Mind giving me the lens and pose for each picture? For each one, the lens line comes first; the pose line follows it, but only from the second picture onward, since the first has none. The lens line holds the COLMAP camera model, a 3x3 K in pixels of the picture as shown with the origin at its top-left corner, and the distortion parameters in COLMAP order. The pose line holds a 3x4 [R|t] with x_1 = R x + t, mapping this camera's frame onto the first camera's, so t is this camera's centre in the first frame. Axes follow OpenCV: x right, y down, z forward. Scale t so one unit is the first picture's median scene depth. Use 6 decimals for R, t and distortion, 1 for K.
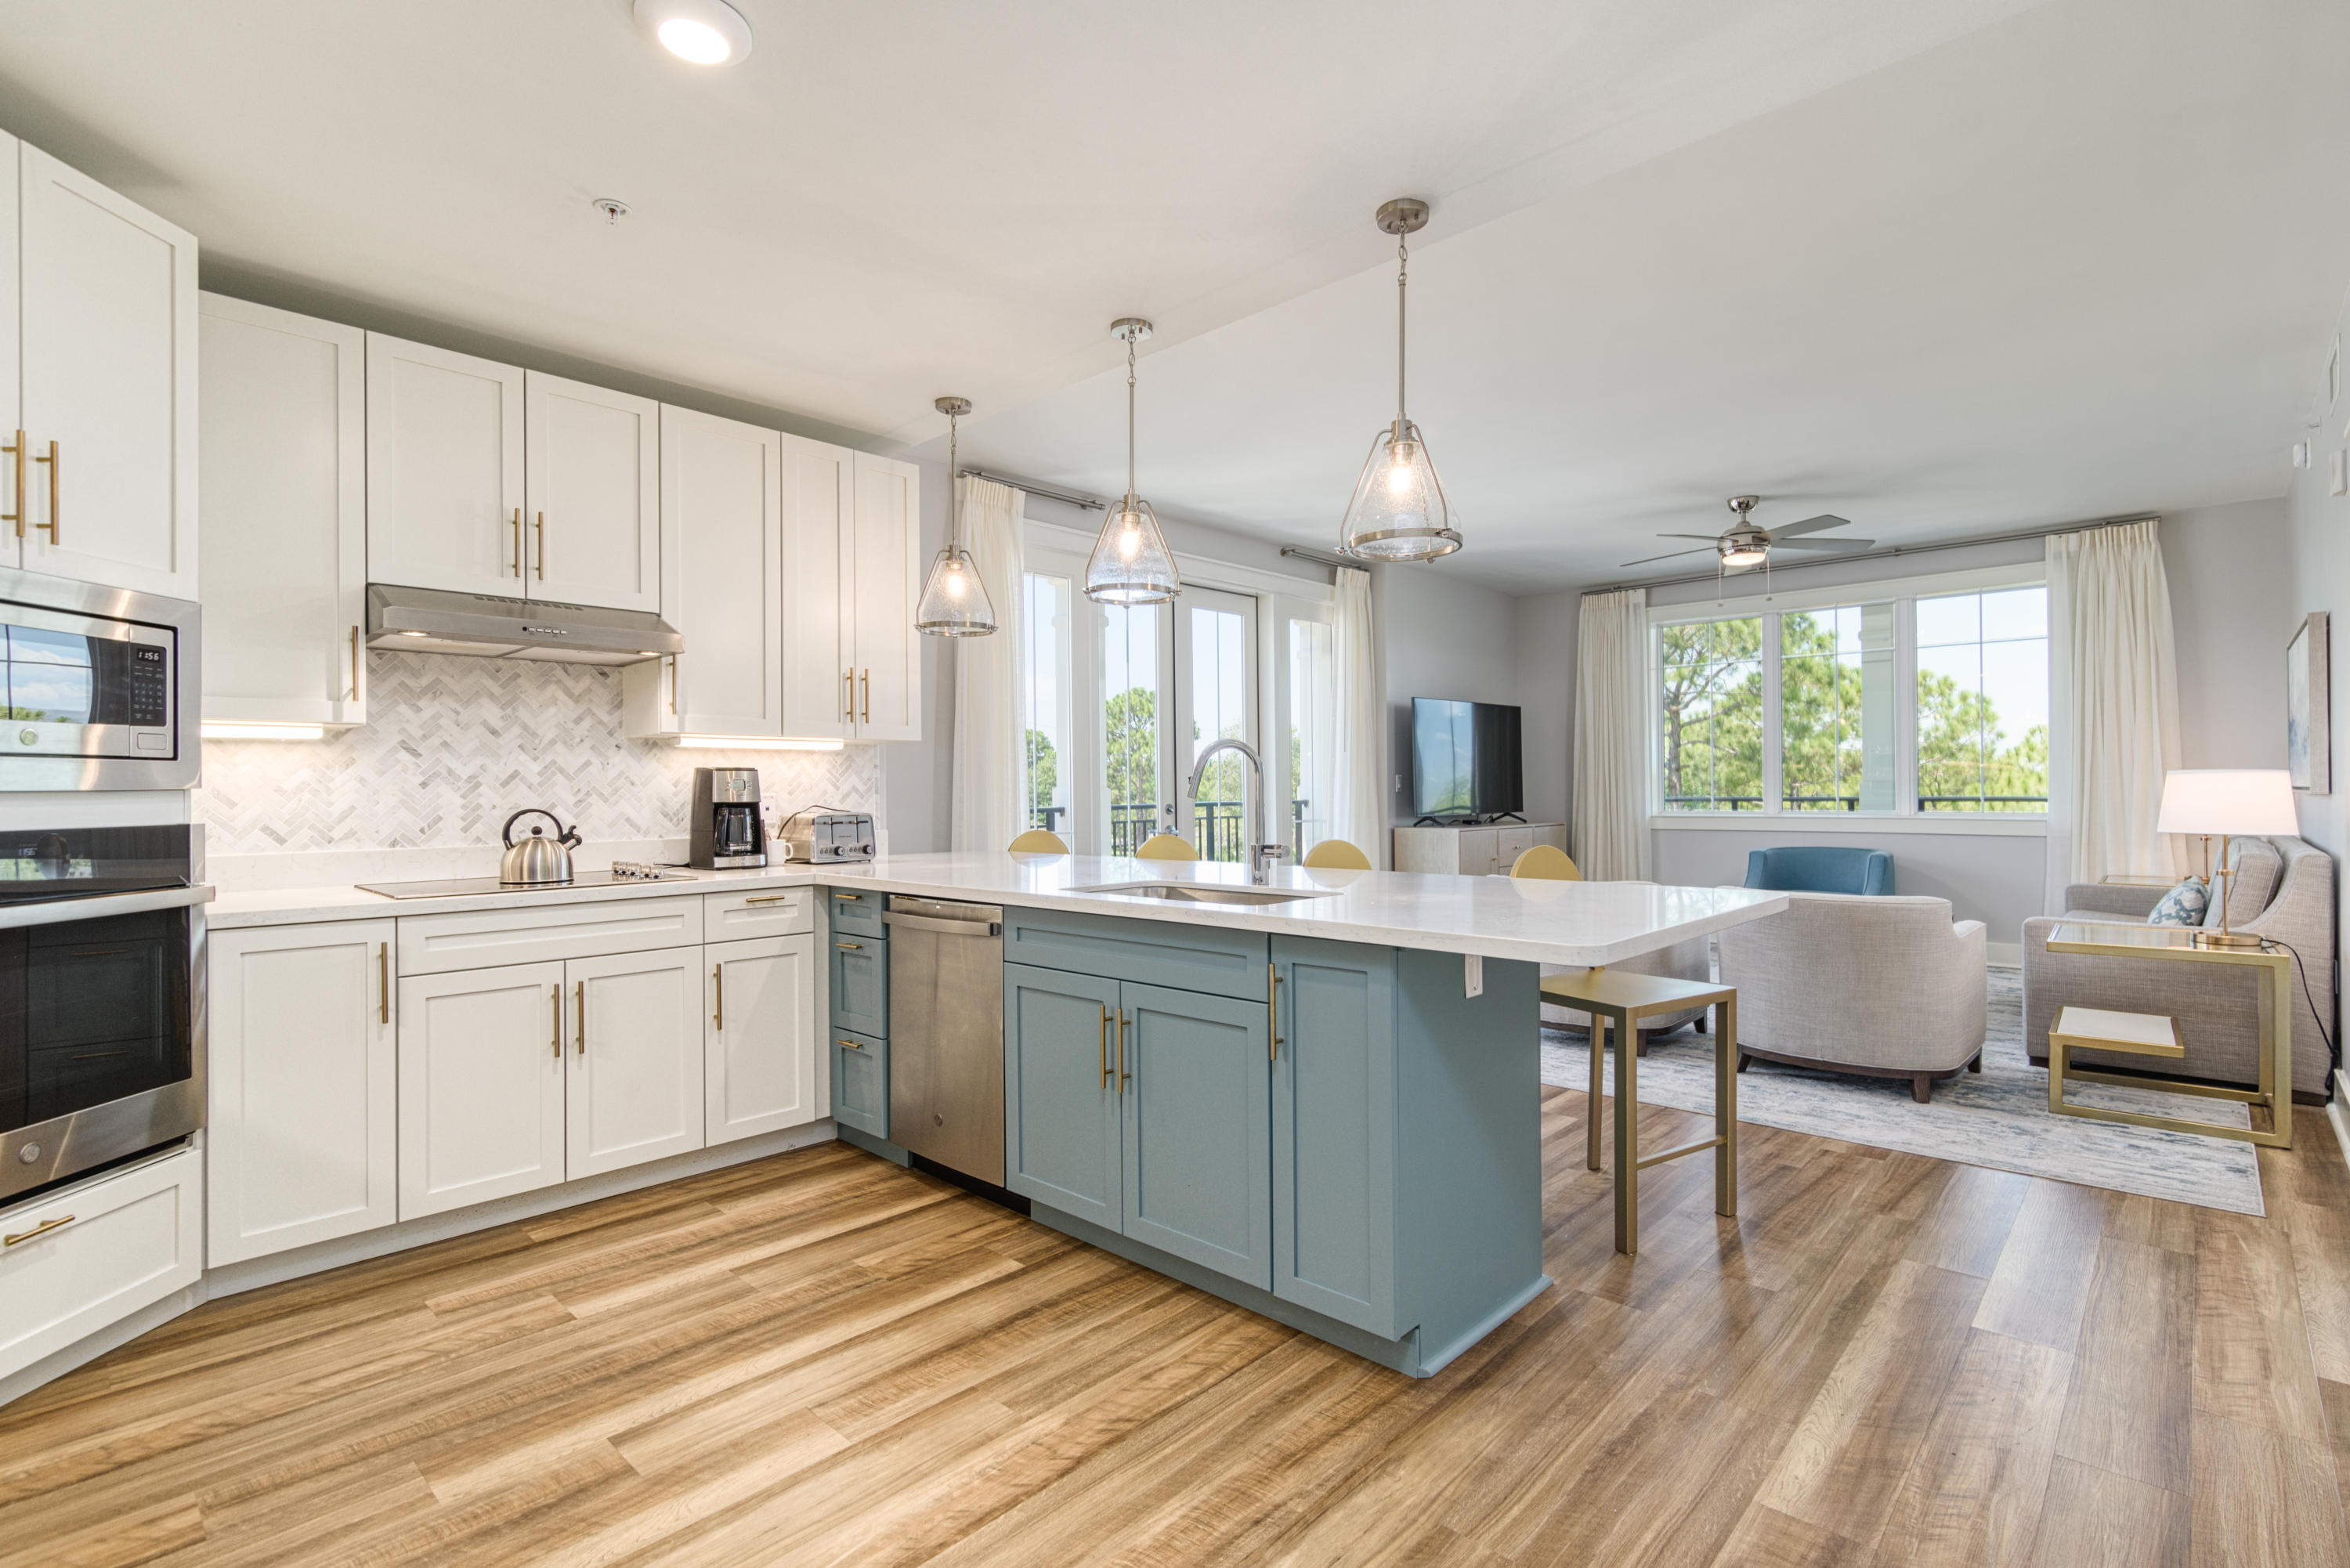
lens RADIAL K [[1086.7, 0, 1199.9], [0, 1086.7, 783.4], [0, 0, 1]] dist [-0.003060, -0.000245]
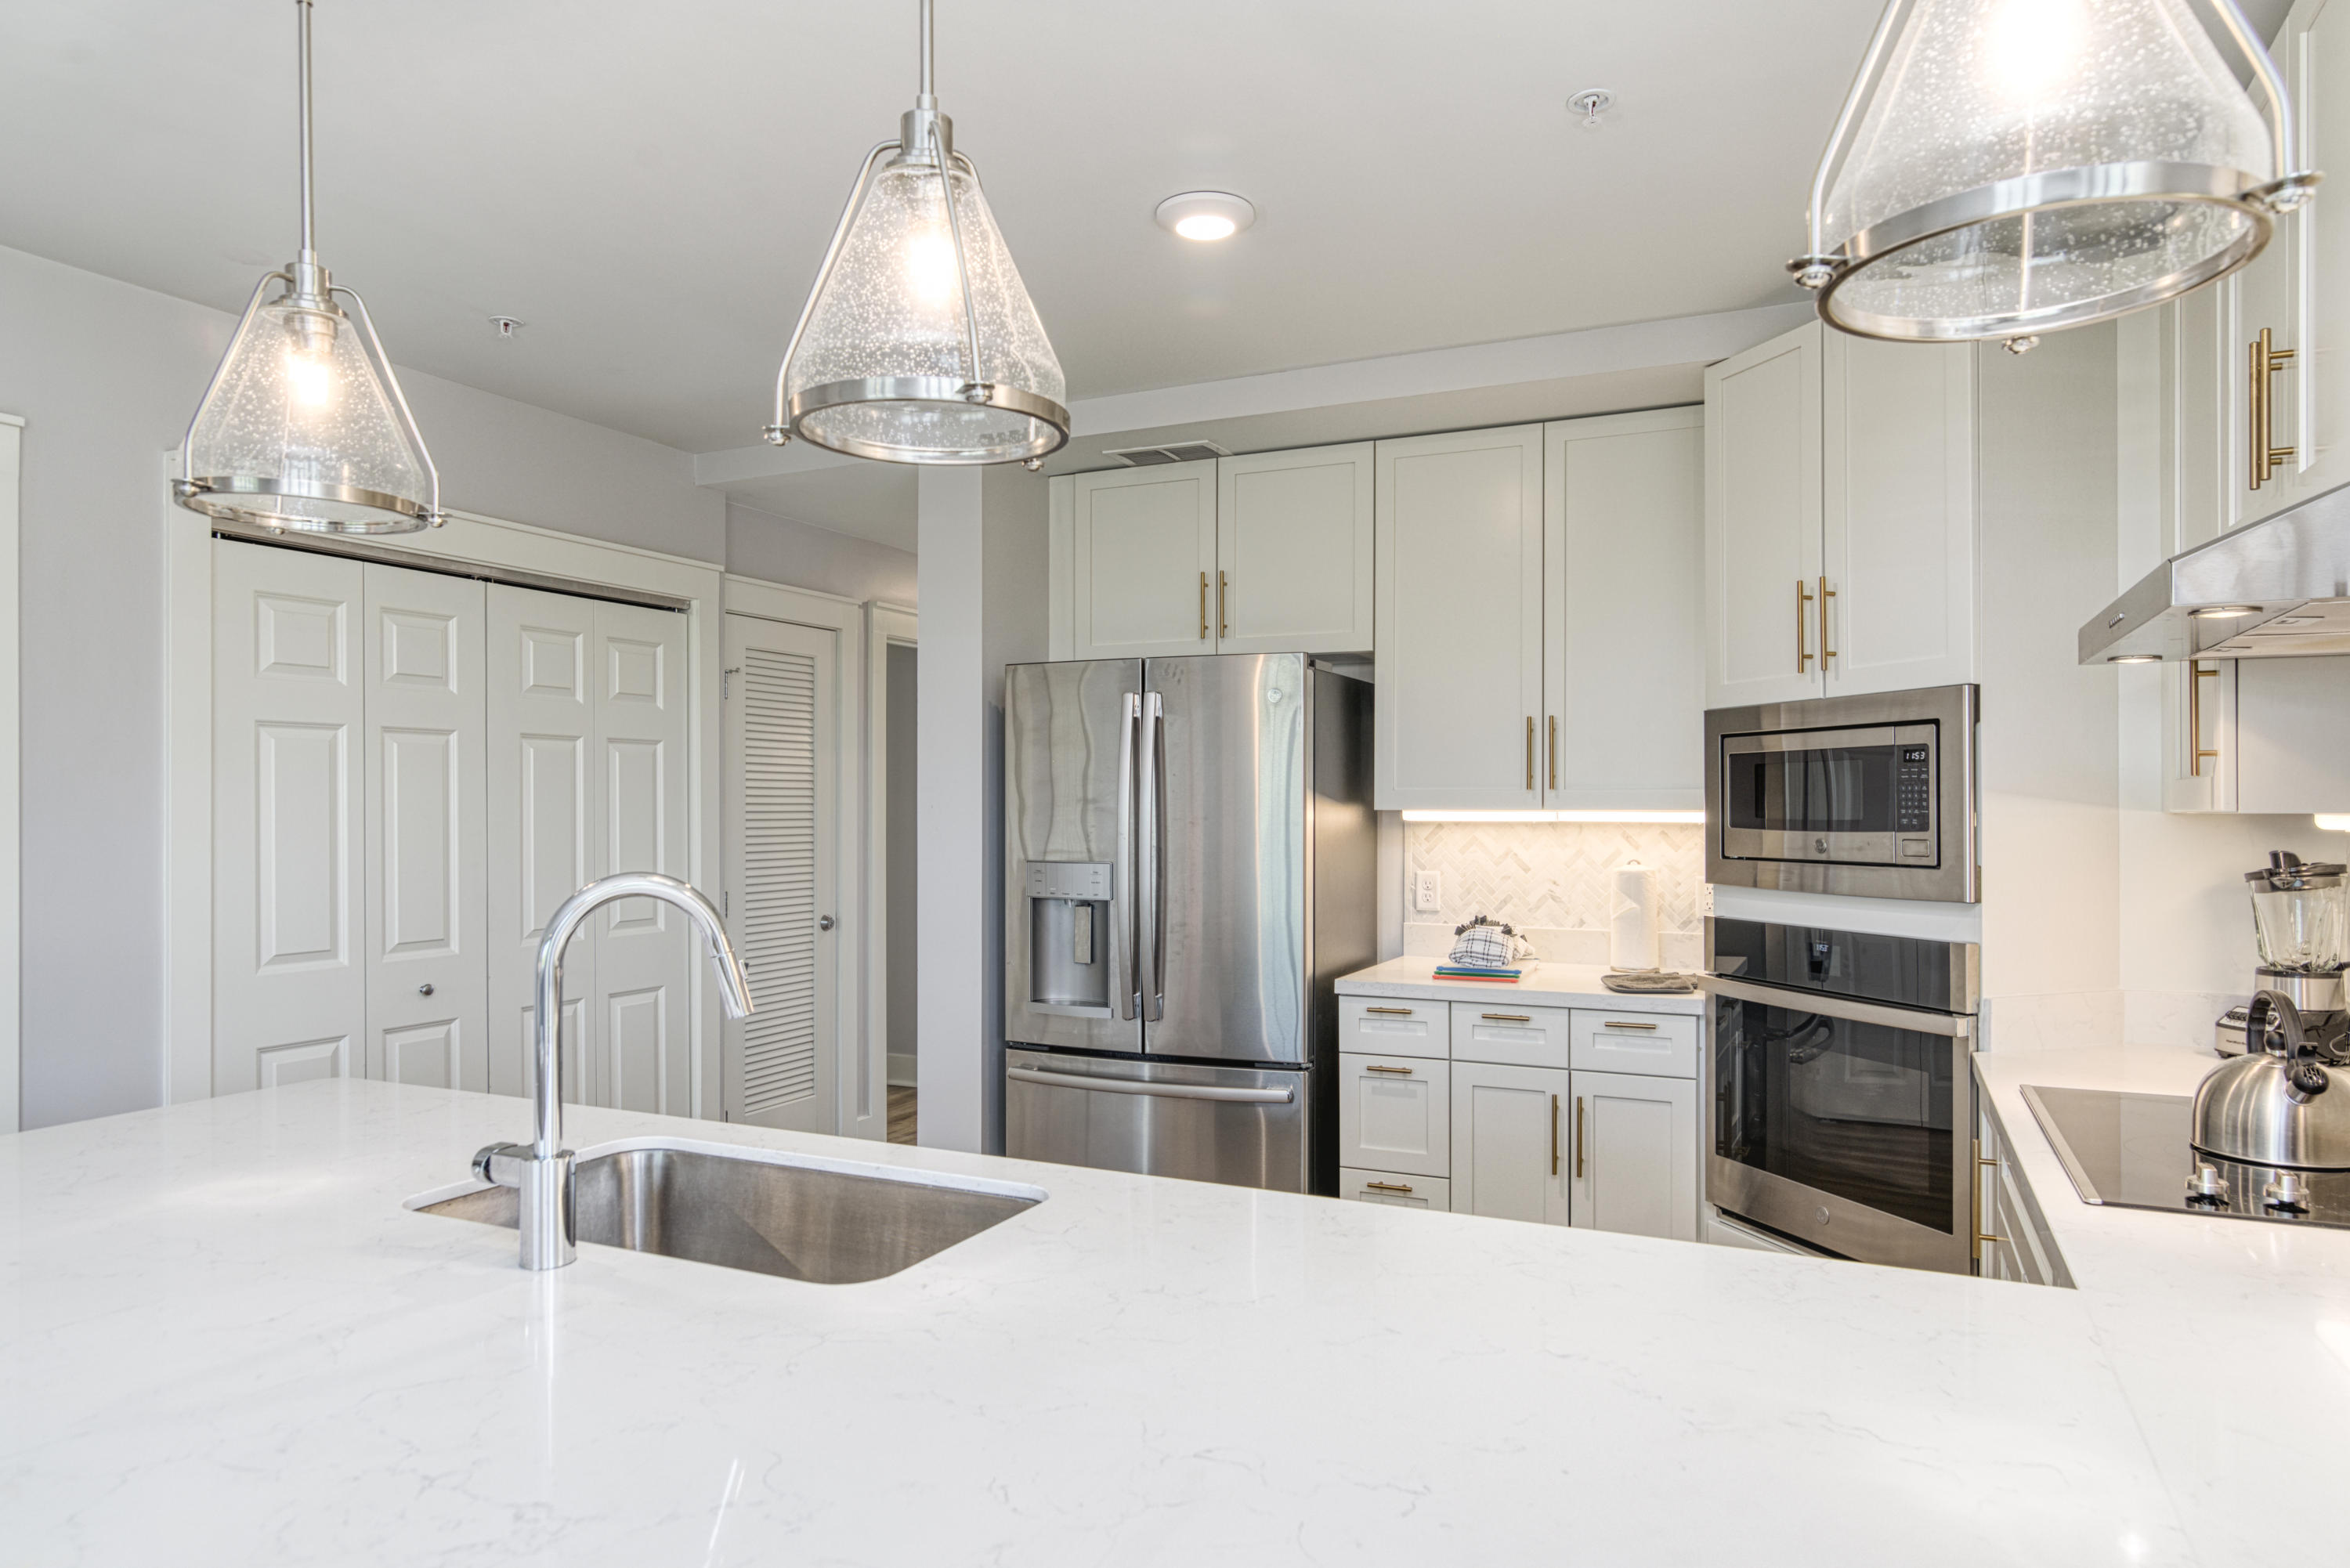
lens RADIAL K [[1421.4, 0, 1196.4], [0, 1421.4, 803.1], [0, 0, 1]] dist [-0.000279, -0.000345]
pose [[-0.953509, 0.007292, -0.301276, -0.011092], [0.008877, 0.999953, -0.003891, -0.056283], [0.301234, -0.006384, -0.953529, 1.424060]]
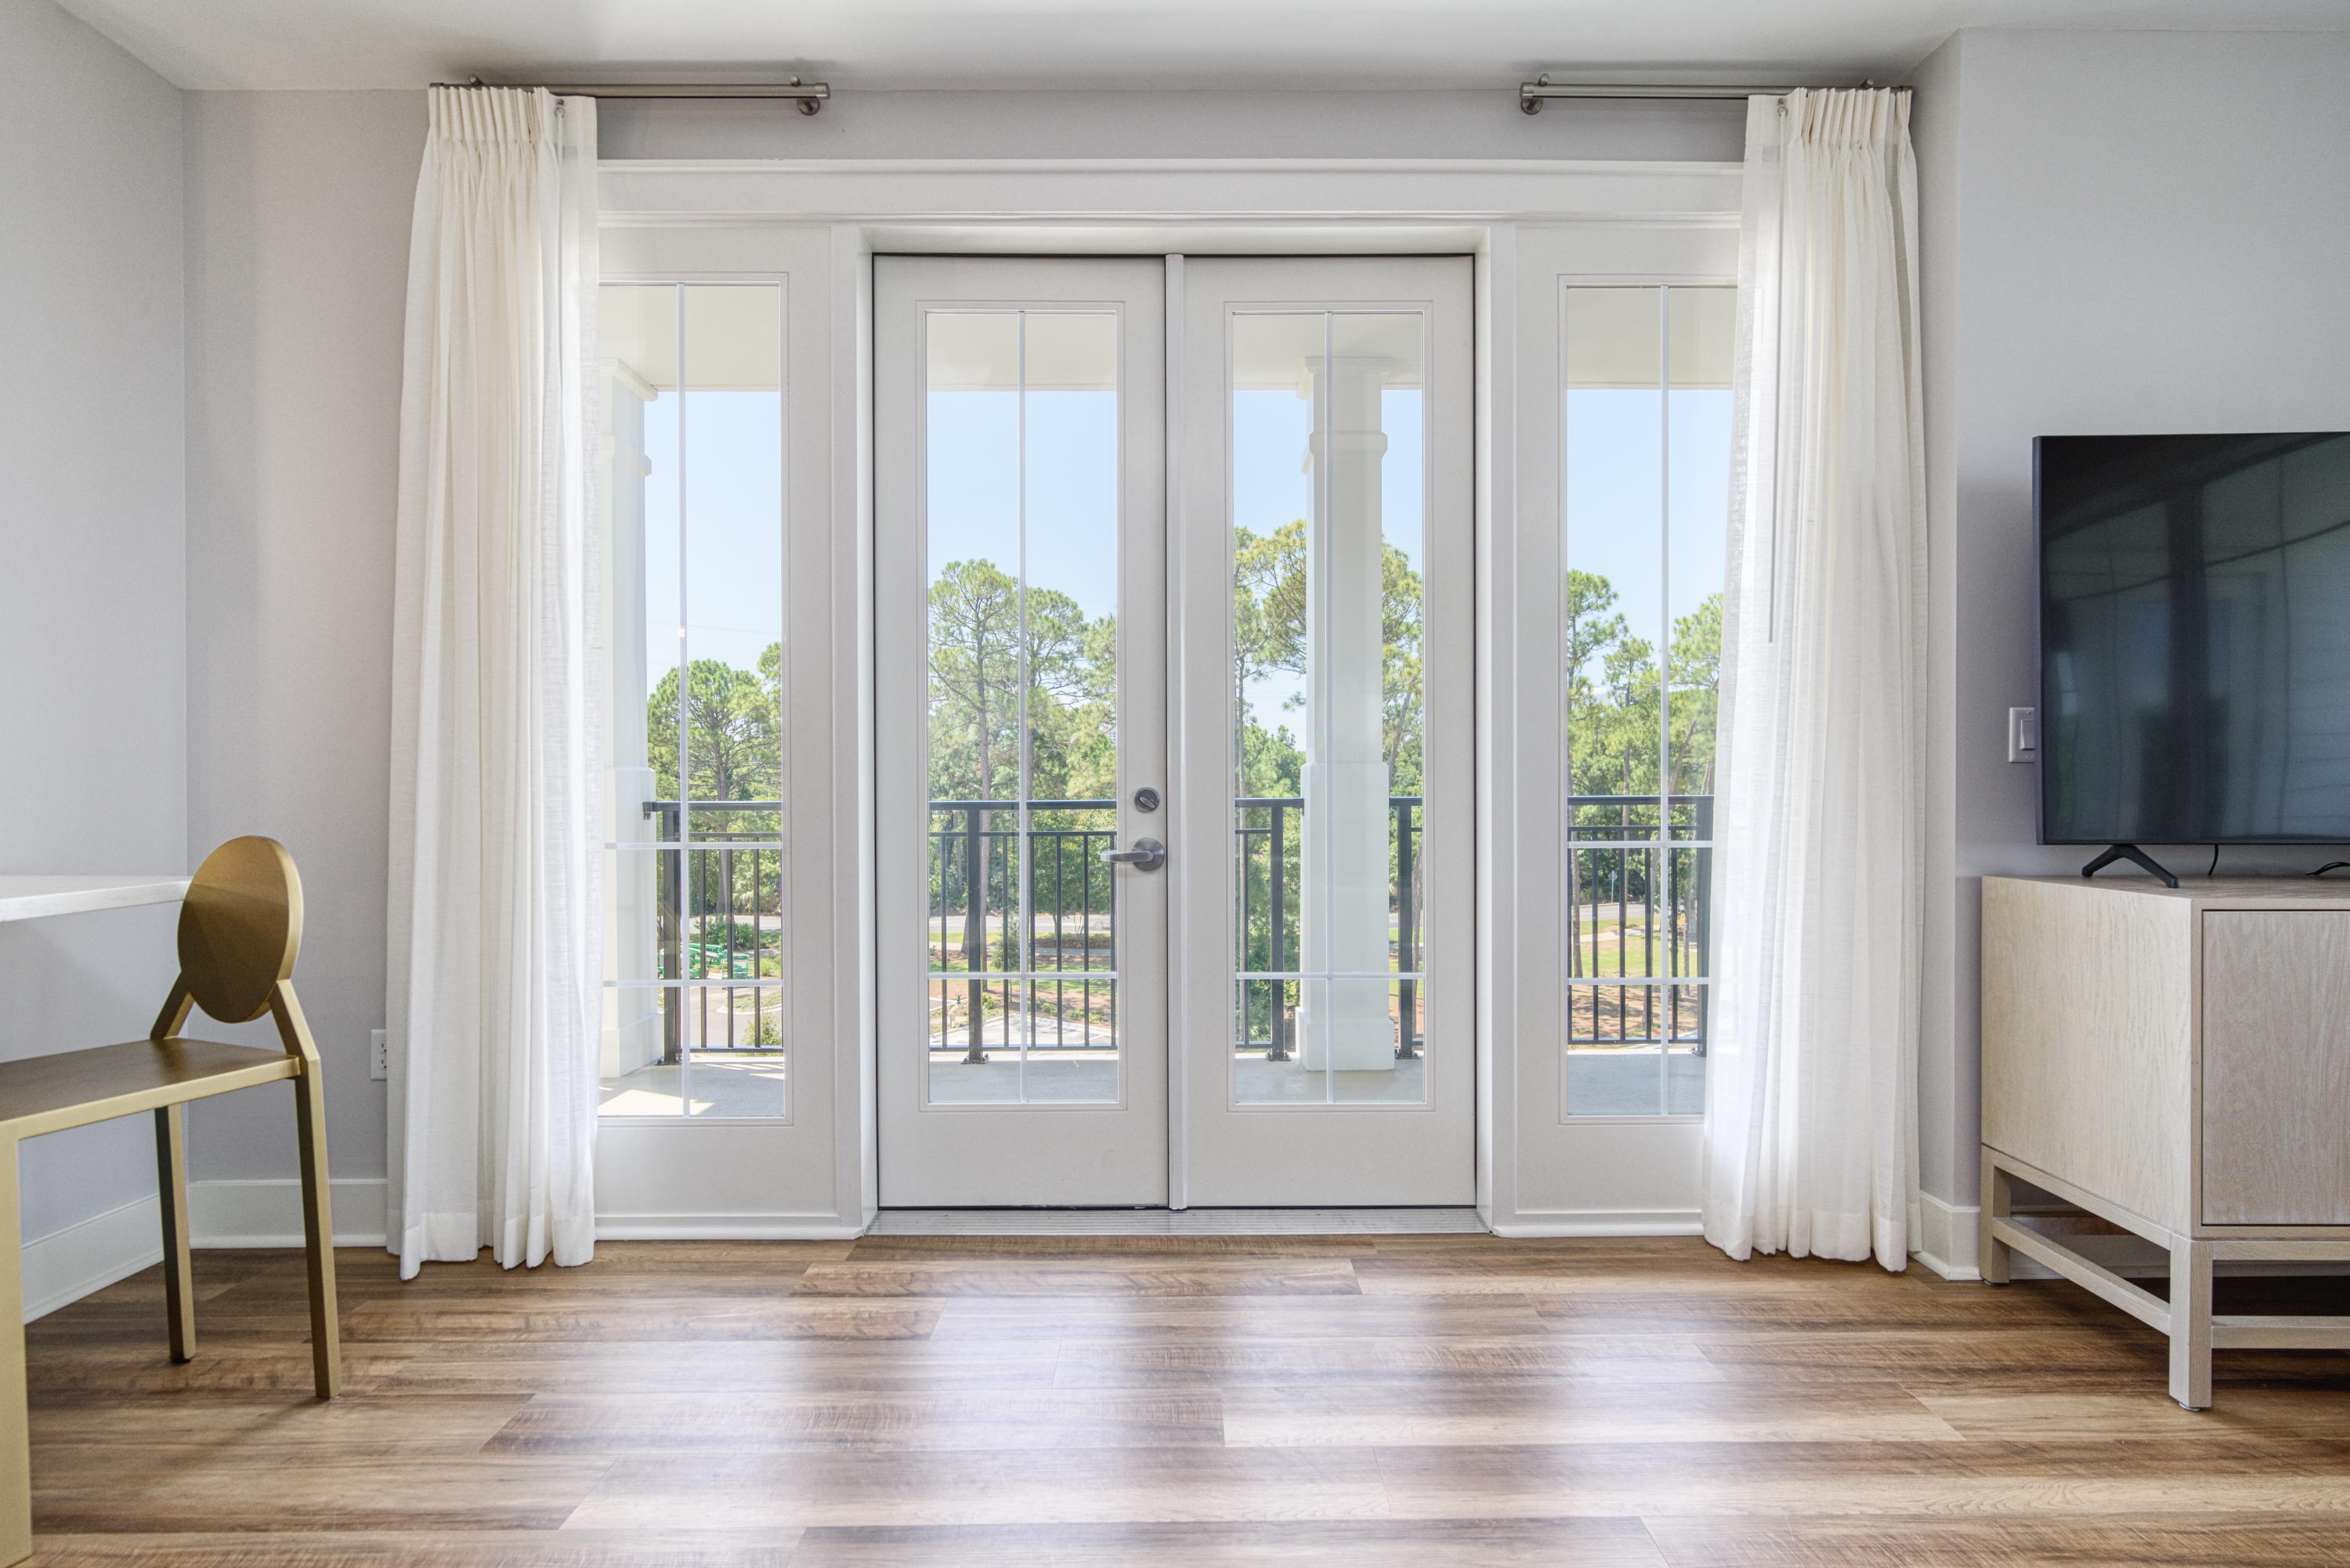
lens RADIAL K [[1076.5, 0, 1198.3], [0, 1076.5, 793.8], [0, 0, 1]] dist [-0.002112, 0.000365]
pose [[0.683905, 0.011898, -0.729474, 0.591093], [-0.001583, 0.999889, 0.014825, 0.032379], [0.729569, -0.008984, 0.683848, 1.475162]]
